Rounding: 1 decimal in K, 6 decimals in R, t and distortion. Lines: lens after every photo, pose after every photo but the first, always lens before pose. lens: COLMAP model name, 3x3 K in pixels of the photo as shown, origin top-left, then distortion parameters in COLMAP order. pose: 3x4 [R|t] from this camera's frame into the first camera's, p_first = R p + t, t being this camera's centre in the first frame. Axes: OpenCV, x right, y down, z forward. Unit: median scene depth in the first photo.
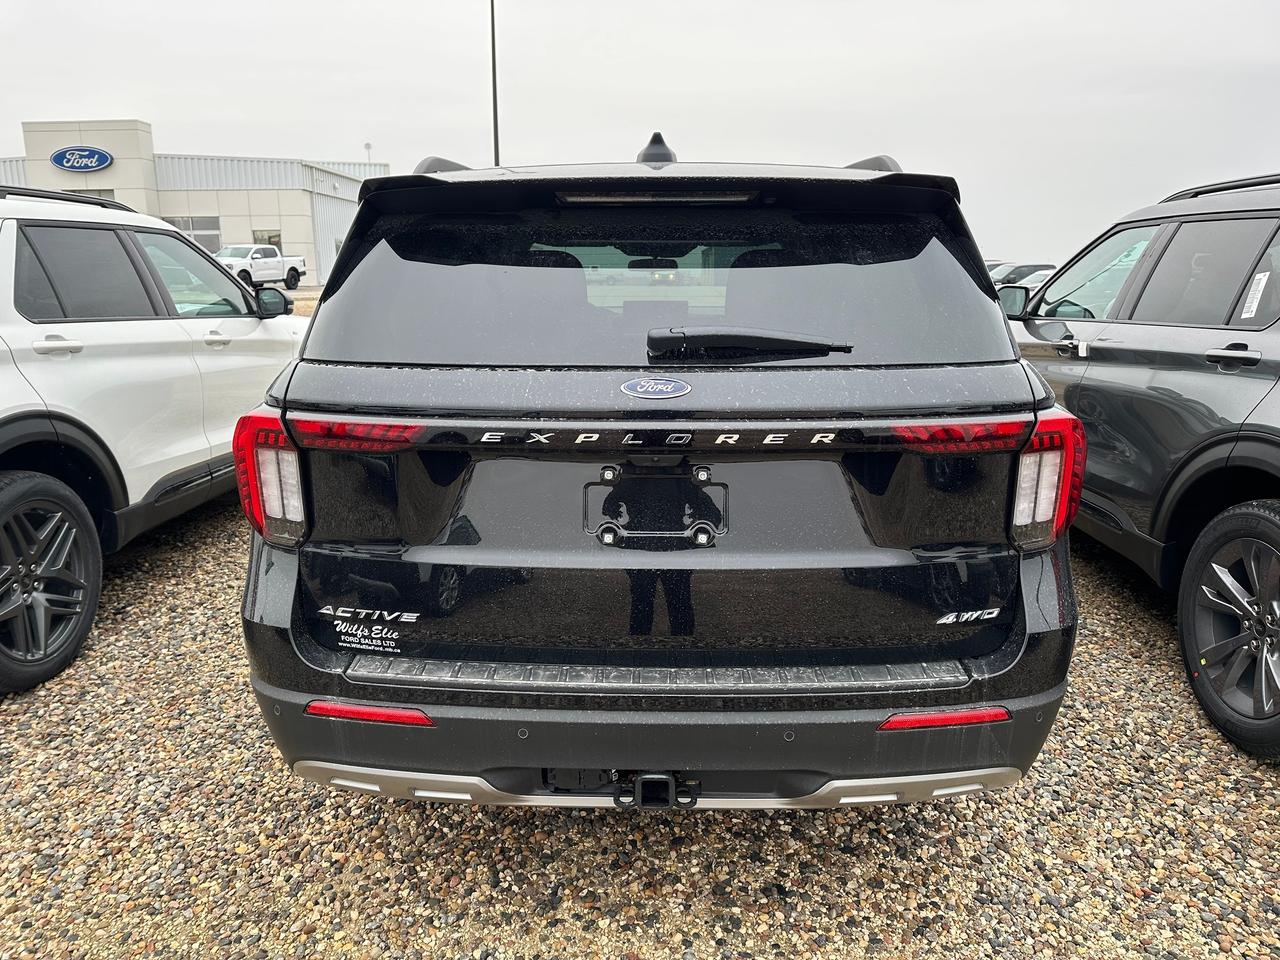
lens RADIAL K [[894.6, 0, 634.2], [0, 894.6, 480.1], [0, 0, 1]] dist [0.036210, -0.035980]
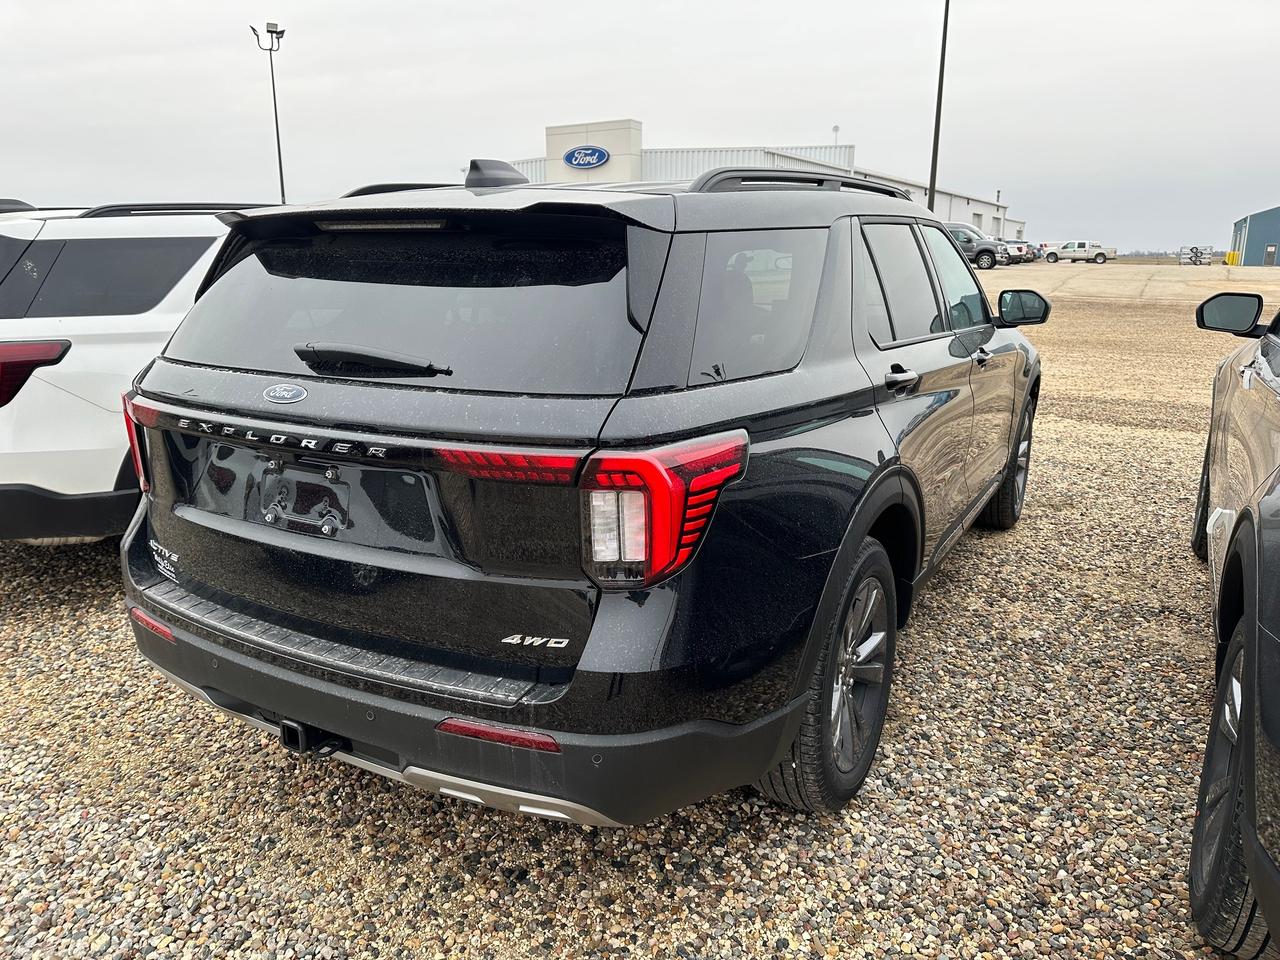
lens RADIAL K [[894.6, 0, 634.8], [0, 894.6, 481.8], [0, 0, 1]] dist [0.036210, -0.035980]
pose [[0.879665, 0.120493, -0.460077, 0.871541], [-0.110462, 0.992683, 0.048779, -0.086358], [0.462588, 0.007912, 0.886538, 0.147634]]
